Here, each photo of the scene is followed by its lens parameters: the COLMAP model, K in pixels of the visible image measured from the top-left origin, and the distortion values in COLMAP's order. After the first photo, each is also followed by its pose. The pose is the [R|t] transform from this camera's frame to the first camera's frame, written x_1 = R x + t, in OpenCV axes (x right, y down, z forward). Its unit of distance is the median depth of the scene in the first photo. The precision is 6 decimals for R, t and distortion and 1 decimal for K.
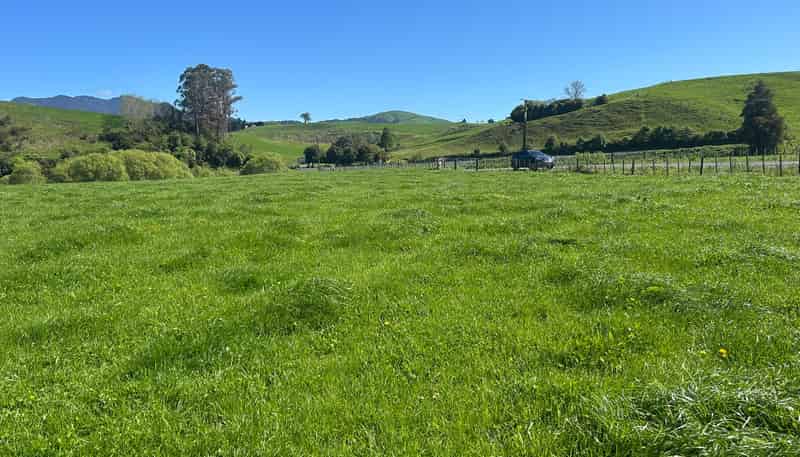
lens RADIAL K [[597.6, 0, 394.0], [0, 597.6, 233.8], [0, 0, 1]] dist [0.092392, -0.115692]
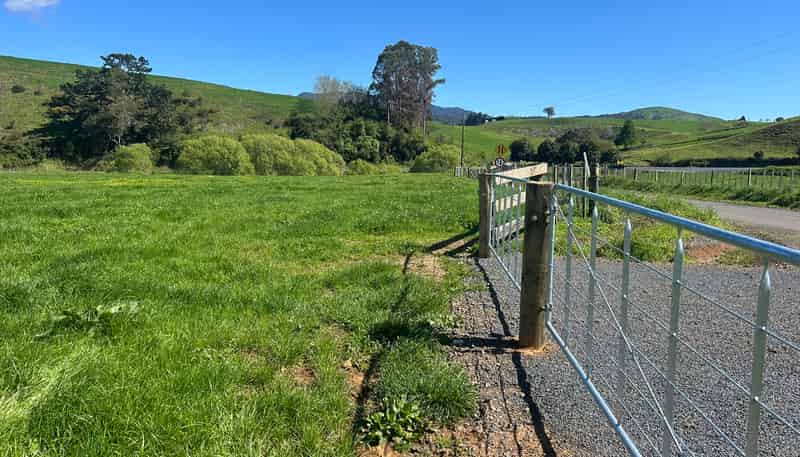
lens RADIAL K [[597.6, 0, 394.0], [0, 597.6, 233.8], [0, 0, 1]] dist [0.092392, -0.115692]
pose [[0.921434, 0.094043, -0.376981, 0.022799], [-0.091365, 0.995503, 0.025023, -0.026203], [0.377639, 0.011386, 0.925883, 0.196475]]
